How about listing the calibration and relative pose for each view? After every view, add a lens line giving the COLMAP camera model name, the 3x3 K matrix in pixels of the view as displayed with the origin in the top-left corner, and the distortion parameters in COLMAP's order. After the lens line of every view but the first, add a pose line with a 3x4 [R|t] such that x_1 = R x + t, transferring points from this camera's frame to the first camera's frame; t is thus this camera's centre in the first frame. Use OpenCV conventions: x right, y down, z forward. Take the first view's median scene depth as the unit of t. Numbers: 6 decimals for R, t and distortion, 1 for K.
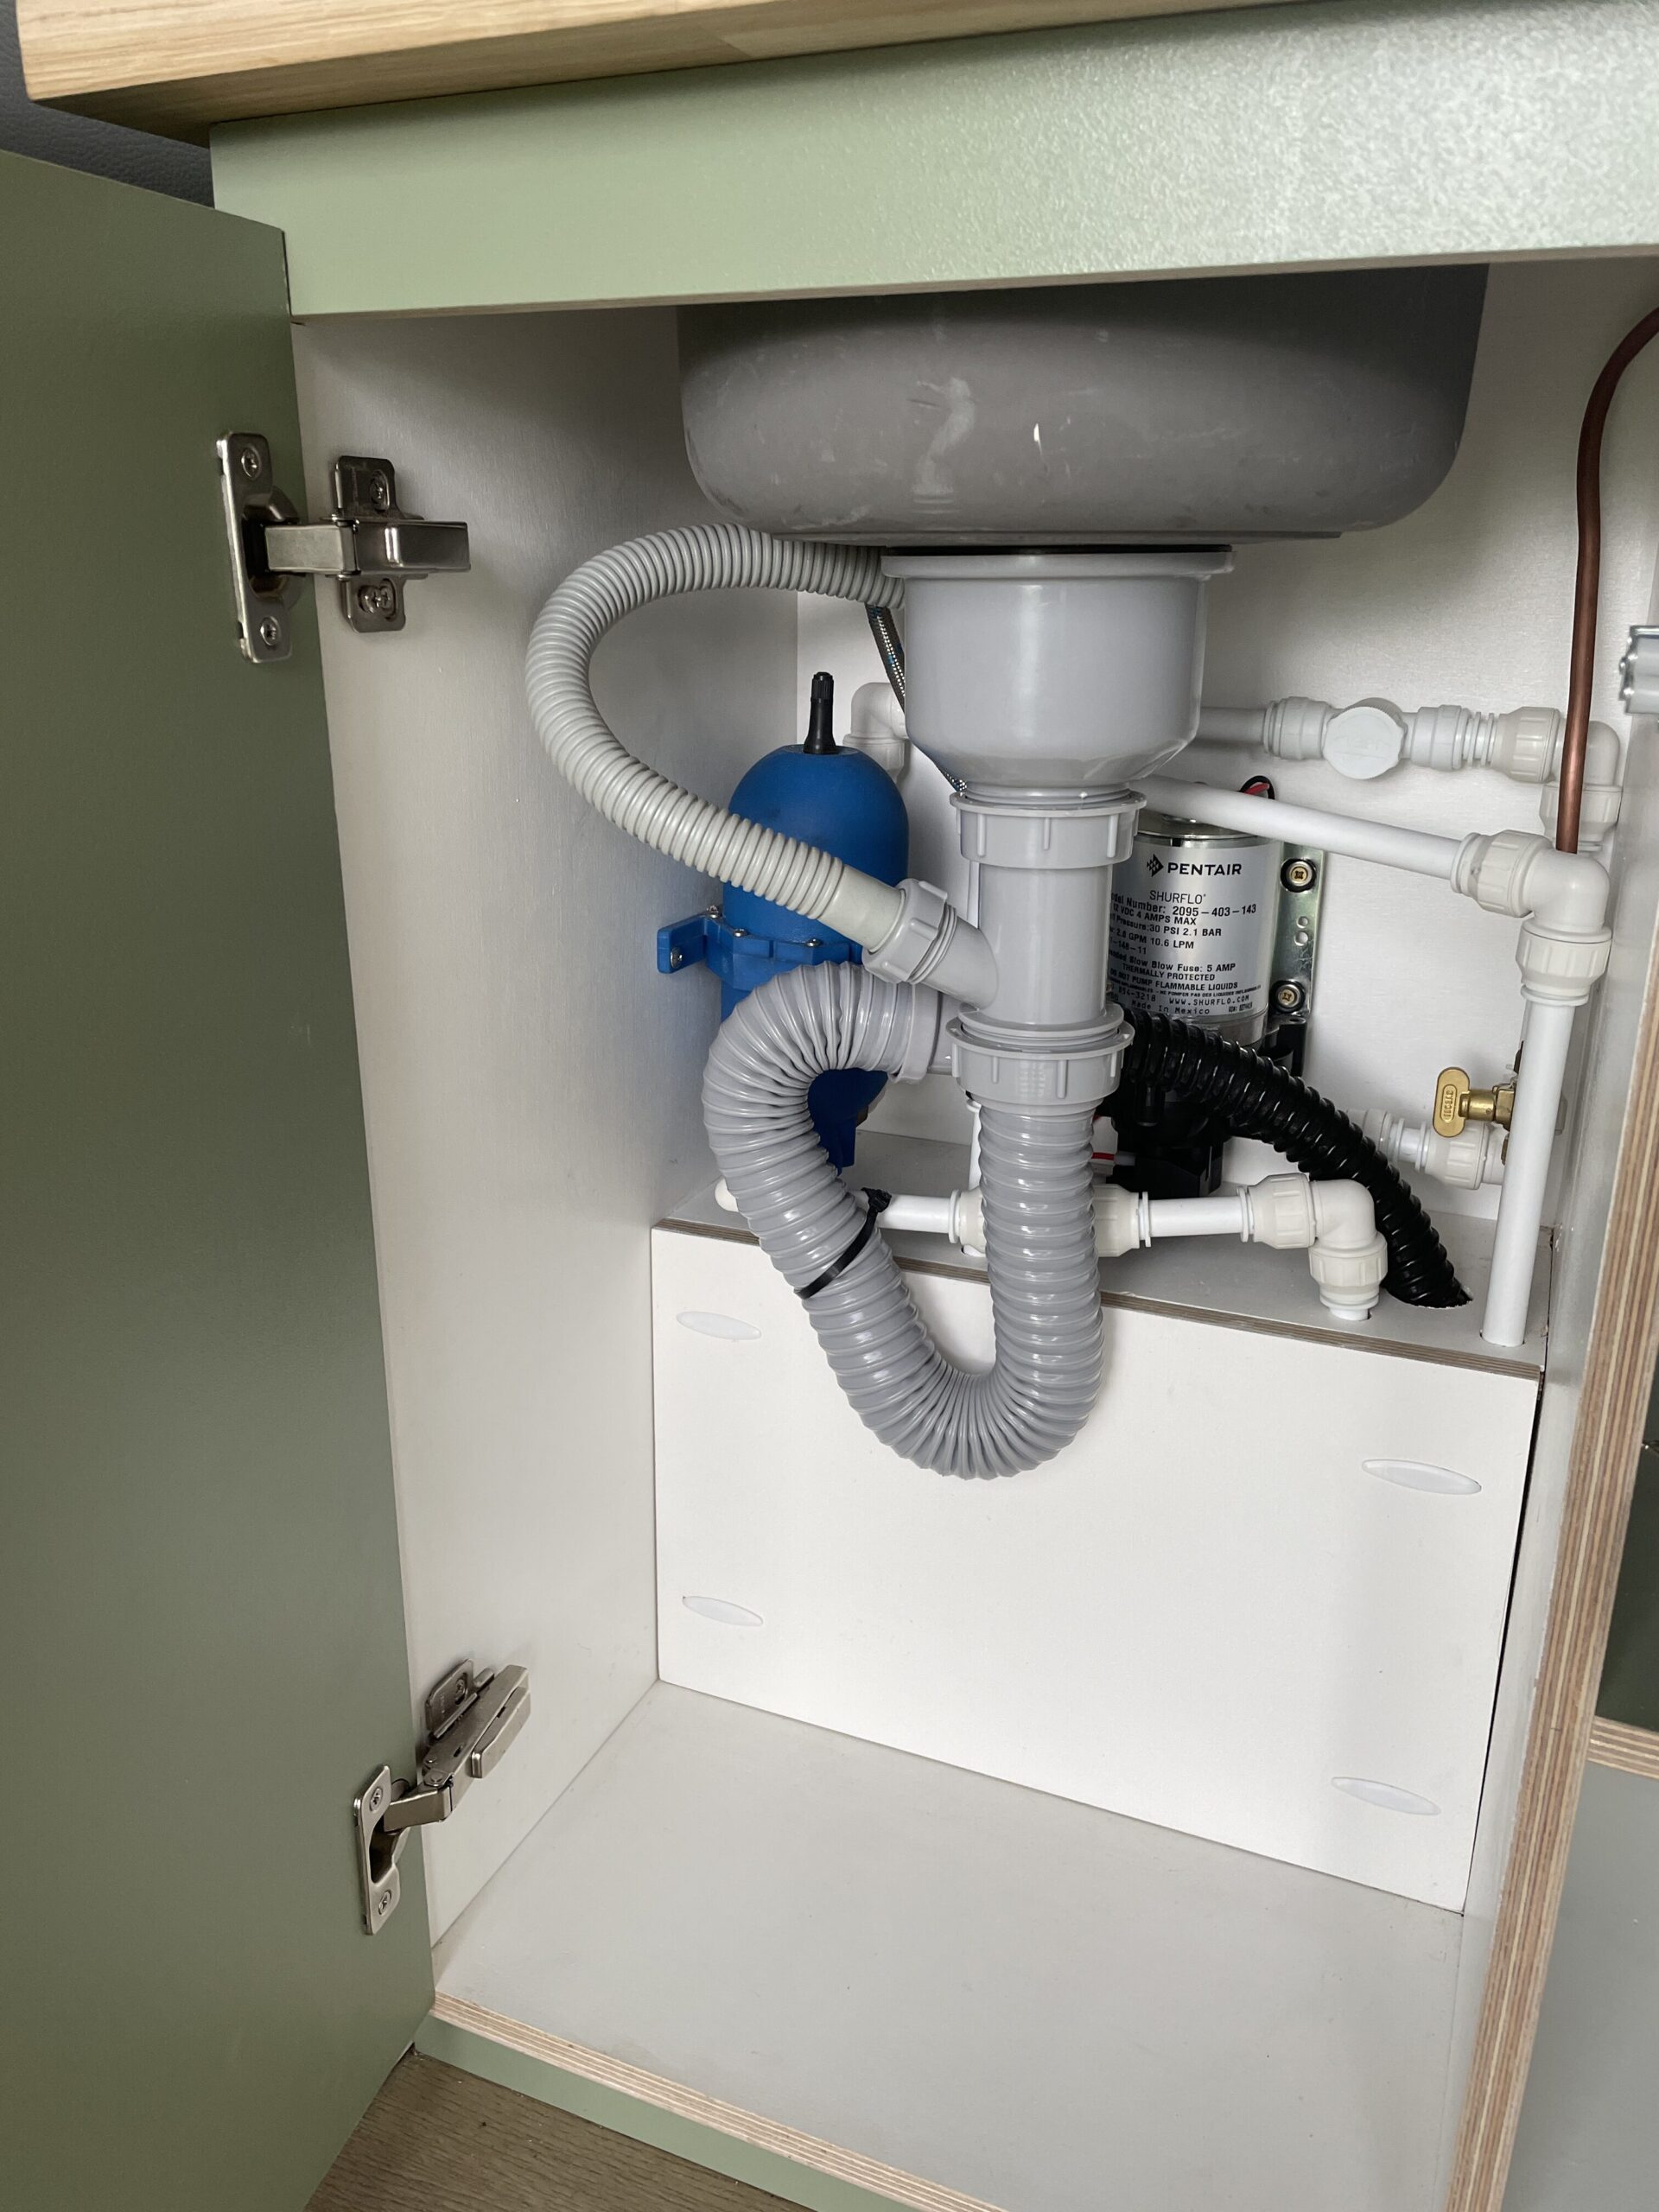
lens RADIAL K [[1663.3, 0, 826.1], [0, 1663.3, 1102.2], [0, 0, 1]] dist [0.079982, -0.112979]
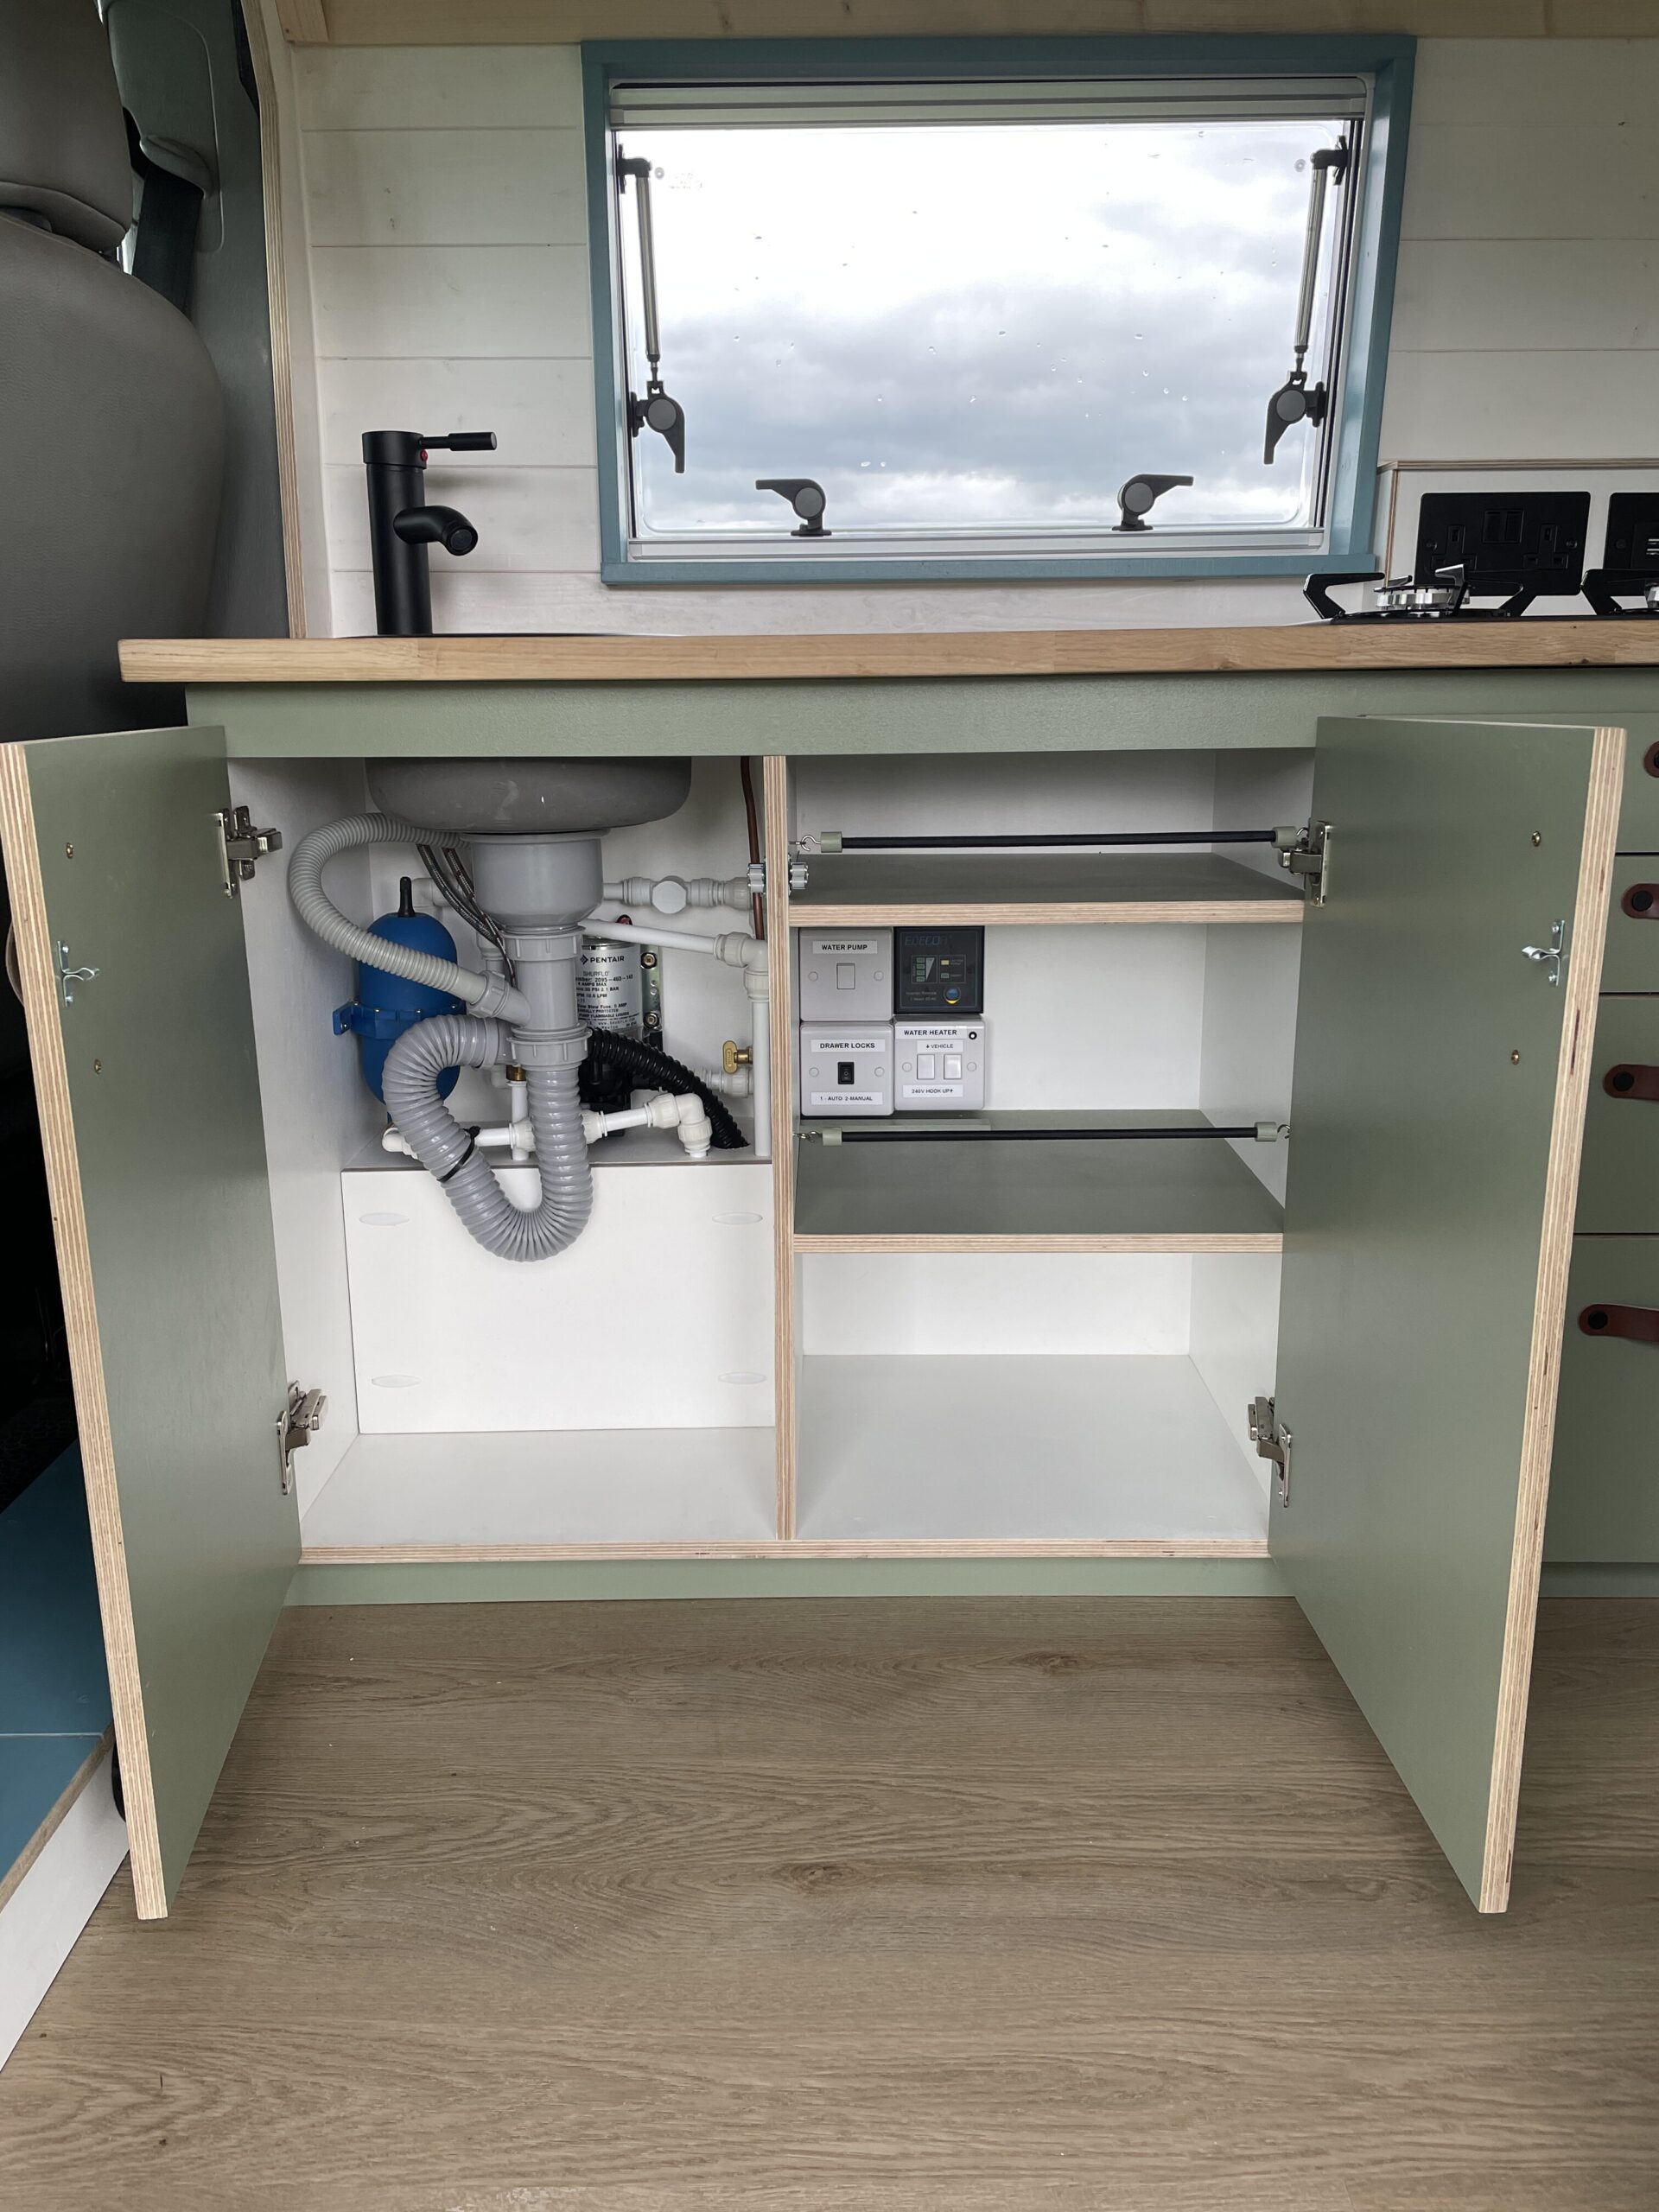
lens RADIAL K [[1661.6, 0, 823.4], [0, 1661.6, 1094.0], [0, 0, 1]] dist [0.068188, -0.088942]
pose [[0.918716, -0.105588, 0.380541, -0.347899], [0.135696, 0.989327, -0.053097, 0.181081], [-0.370873, 0.100419, 0.923238, -1.048591]]
